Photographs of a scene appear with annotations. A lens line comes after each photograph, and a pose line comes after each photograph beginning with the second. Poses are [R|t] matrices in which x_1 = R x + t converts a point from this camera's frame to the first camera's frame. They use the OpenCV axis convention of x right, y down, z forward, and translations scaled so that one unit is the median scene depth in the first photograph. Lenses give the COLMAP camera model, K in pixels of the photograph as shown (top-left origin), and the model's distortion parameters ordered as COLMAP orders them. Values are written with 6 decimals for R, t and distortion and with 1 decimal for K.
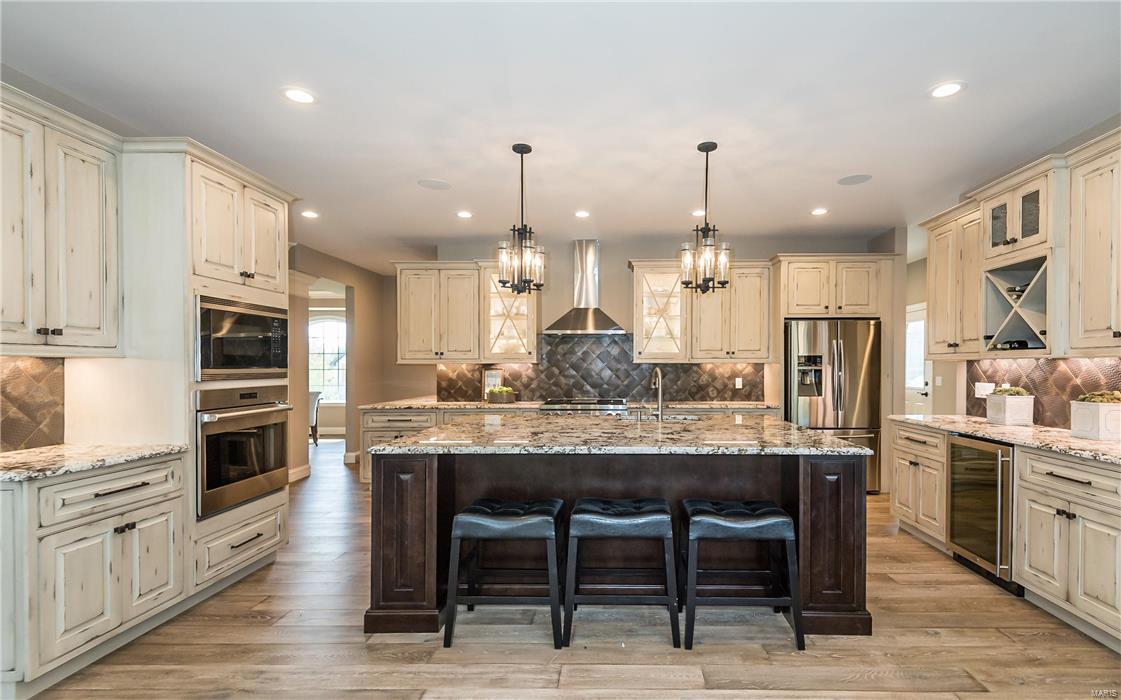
lens RADIAL K [[531.2, 0, 616.6], [0, 531.2, 373.1], [0, 0, 1]] dist [0.011074, -0.000212]
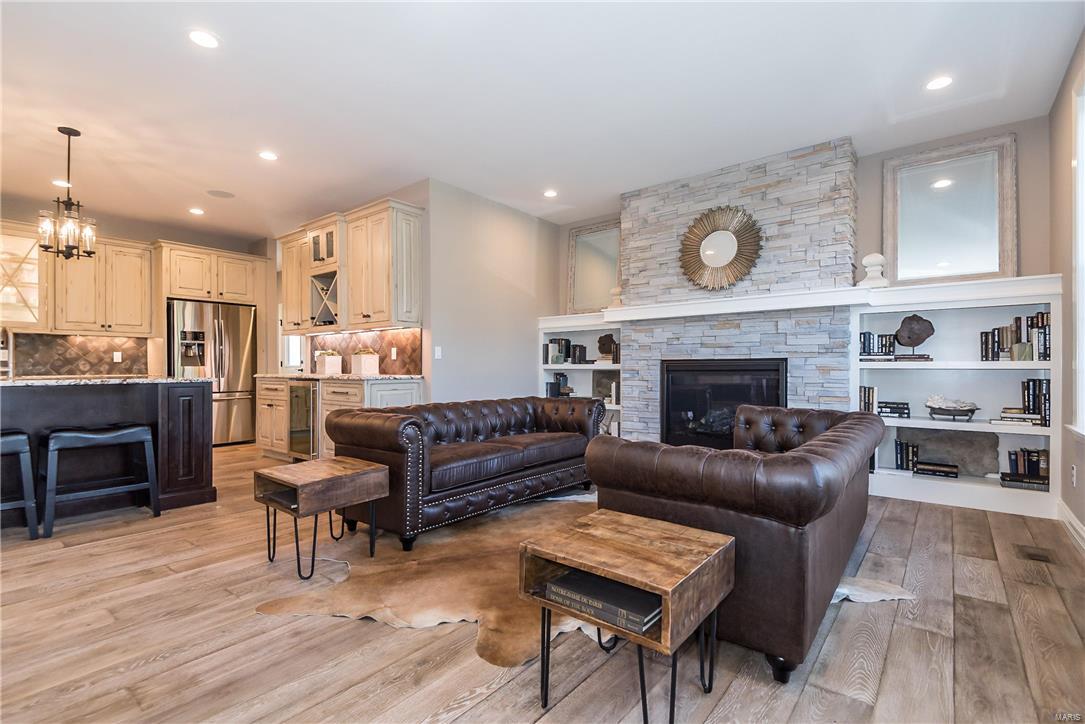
lens RADIAL K [[500.7, 0, 534.7], [0, 500.7, 368.7], [0, 0, 1]] dist [0.013537, -0.006682]
pose [[0.625103, -0.001972, 0.780539, -0.048938], [0.011163, 0.999917, -0.006414, 0.097787], [-0.780462, 0.012723, 0.625074, -0.427864]]
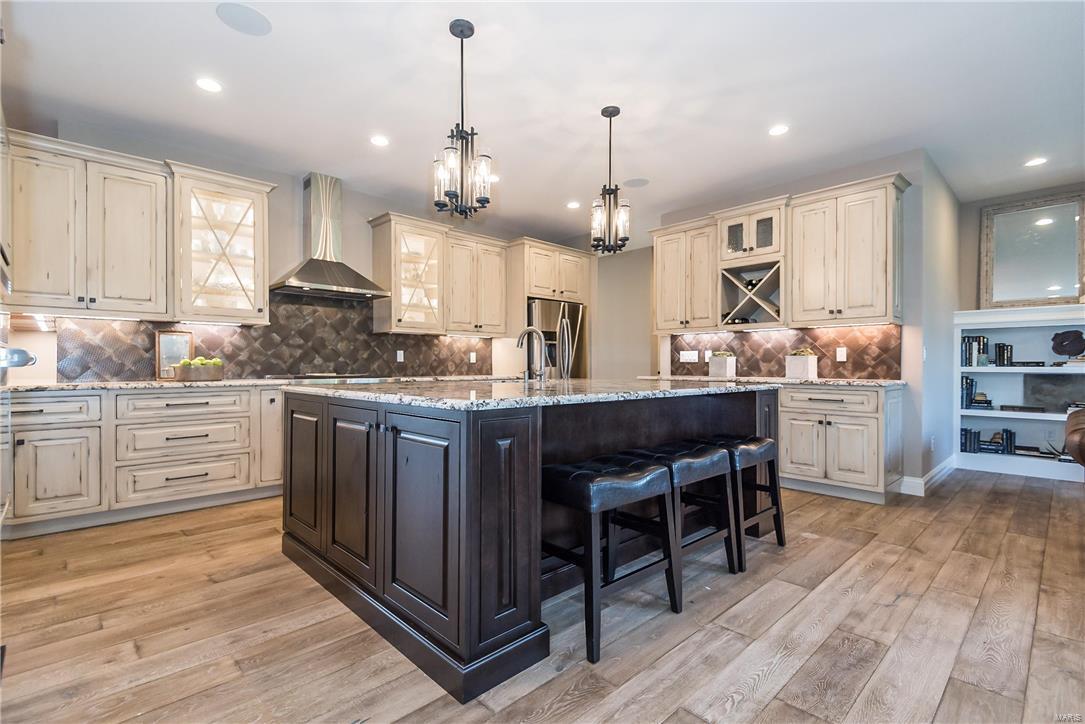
lens RADIAL K [[500.7, 0, 535.3], [0, 500.7, 367.6], [0, 0, 1]] dist [0.013537, -0.006682]
pose [[0.722129, -0.000165, 0.691759, -0.593896], [0.006665, 0.999955, -0.006718, 0.077651], [-0.691727, 0.009462, 0.722097, 0.384069]]
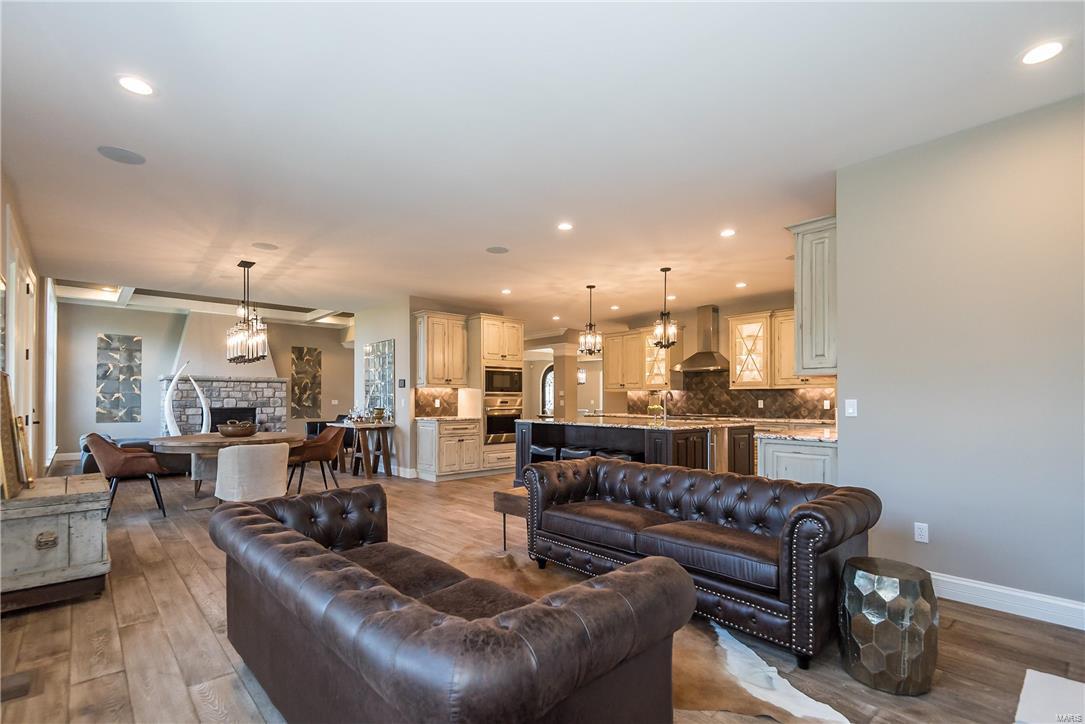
lens RADIAL K [[500.7, 0, 521.5], [0, 500.7, 395.8], [0, 0, 1]] dist [0.013537, -0.006682]
pose [[0.656045, -0.003638, -0.754713, 1.090223], [-0.012666, 0.999794, -0.015830, 0.043817], [0.754616, 0.019944, 0.655864, -0.478597]]
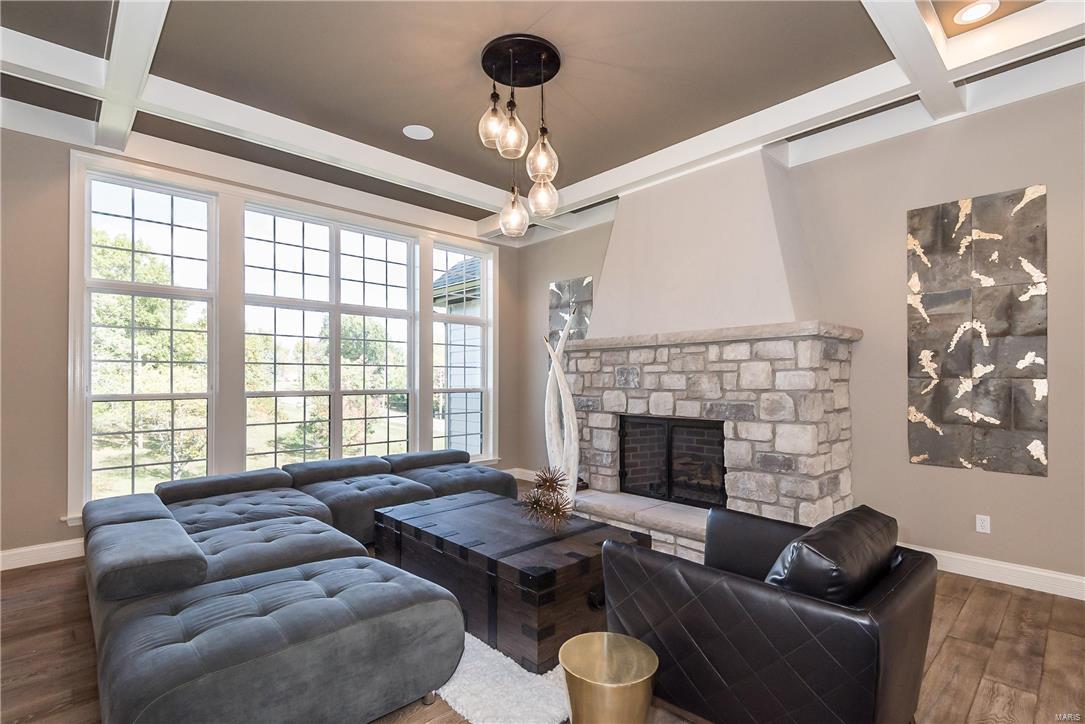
lens RADIAL K [[500.7, 0, 531.6], [0, 500.7, 371.5], [0, 0, 1]] dist [0.013537, -0.006682]
pose [[-0.722216, -0.006686, -0.691636, -1.528124], [-0.003805, 0.999977, -0.005694, -0.008170], [0.691657, -0.001480, -0.722224, 0.893788]]
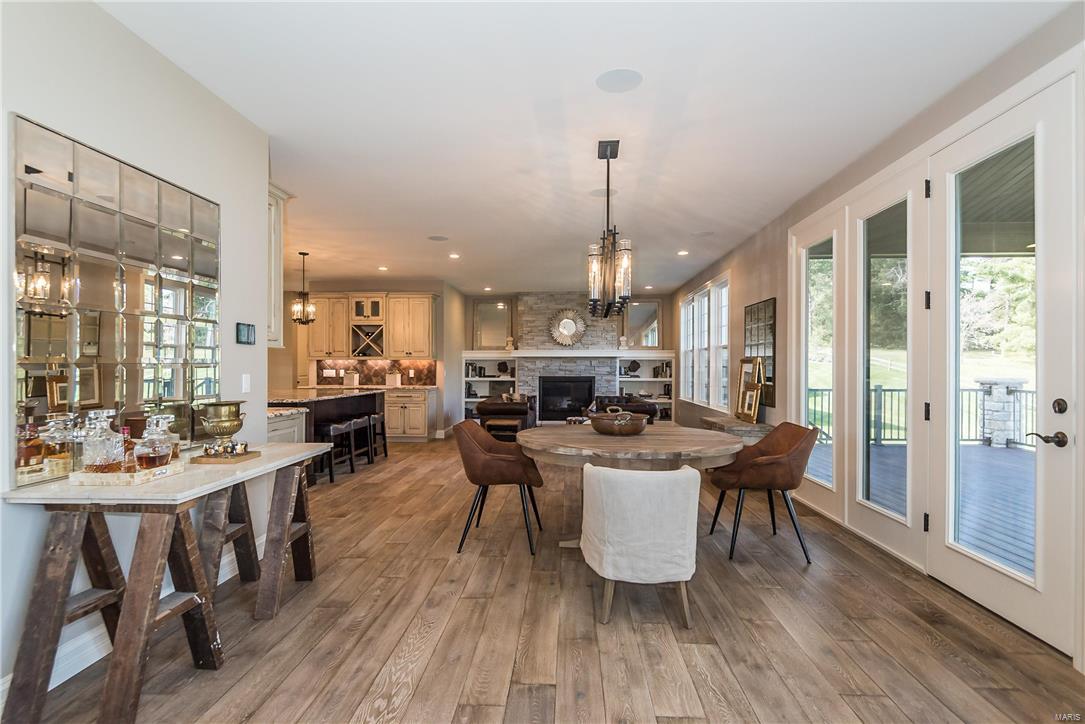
lens RADIAL K [[537.8, 0, 541.1], [0, 537.8, 367.4], [0, 0, 1]] dist [0.003751, -0.006591]
pose [[0.047768, 0.001643, 0.998857, -1.792221], [0.011767, 0.999928, -0.002208, 0.025914], [-0.998789, 0.011859, 0.047746, -0.002683]]
